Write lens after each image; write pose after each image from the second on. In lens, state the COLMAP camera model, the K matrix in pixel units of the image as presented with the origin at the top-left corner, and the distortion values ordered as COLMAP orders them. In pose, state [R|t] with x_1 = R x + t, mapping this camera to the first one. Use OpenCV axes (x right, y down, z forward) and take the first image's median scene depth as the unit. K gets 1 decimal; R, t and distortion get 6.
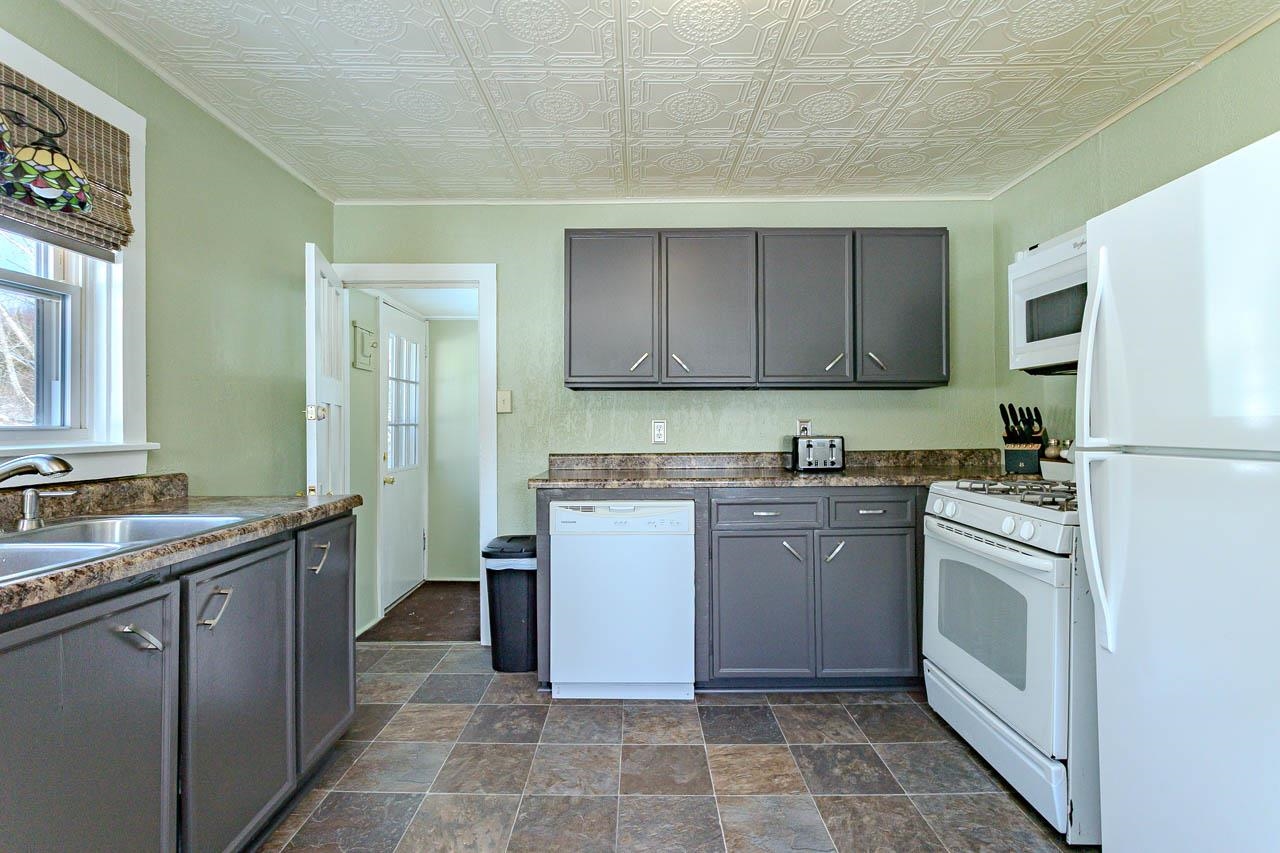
lens RADIAL K [[609.7, 0, 632.2], [0, 609.7, 424.4], [0, 0, 1]] dist [0.001594, 0.000930]
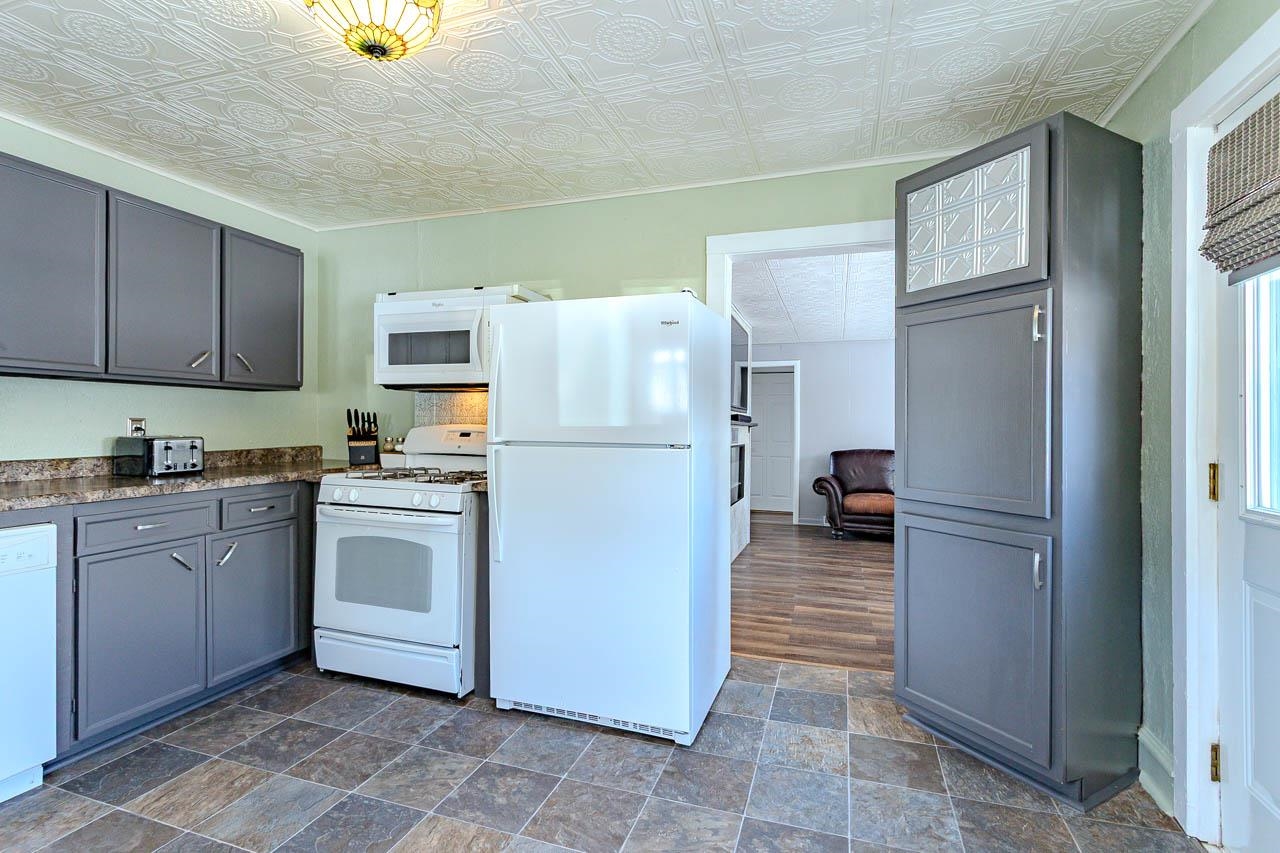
lens RADIAL K [[609.7, 0, 643.1], [0, 609.7, 425.6], [0, 0, 1]] dist [0.001594, 0.000930]
pose [[0.311240, 0.004573, 0.950320, -0.424434], [-0.012911, 0.999916, -0.000583, -0.007899], [-0.950244, -0.012088, 0.311273, 0.056395]]
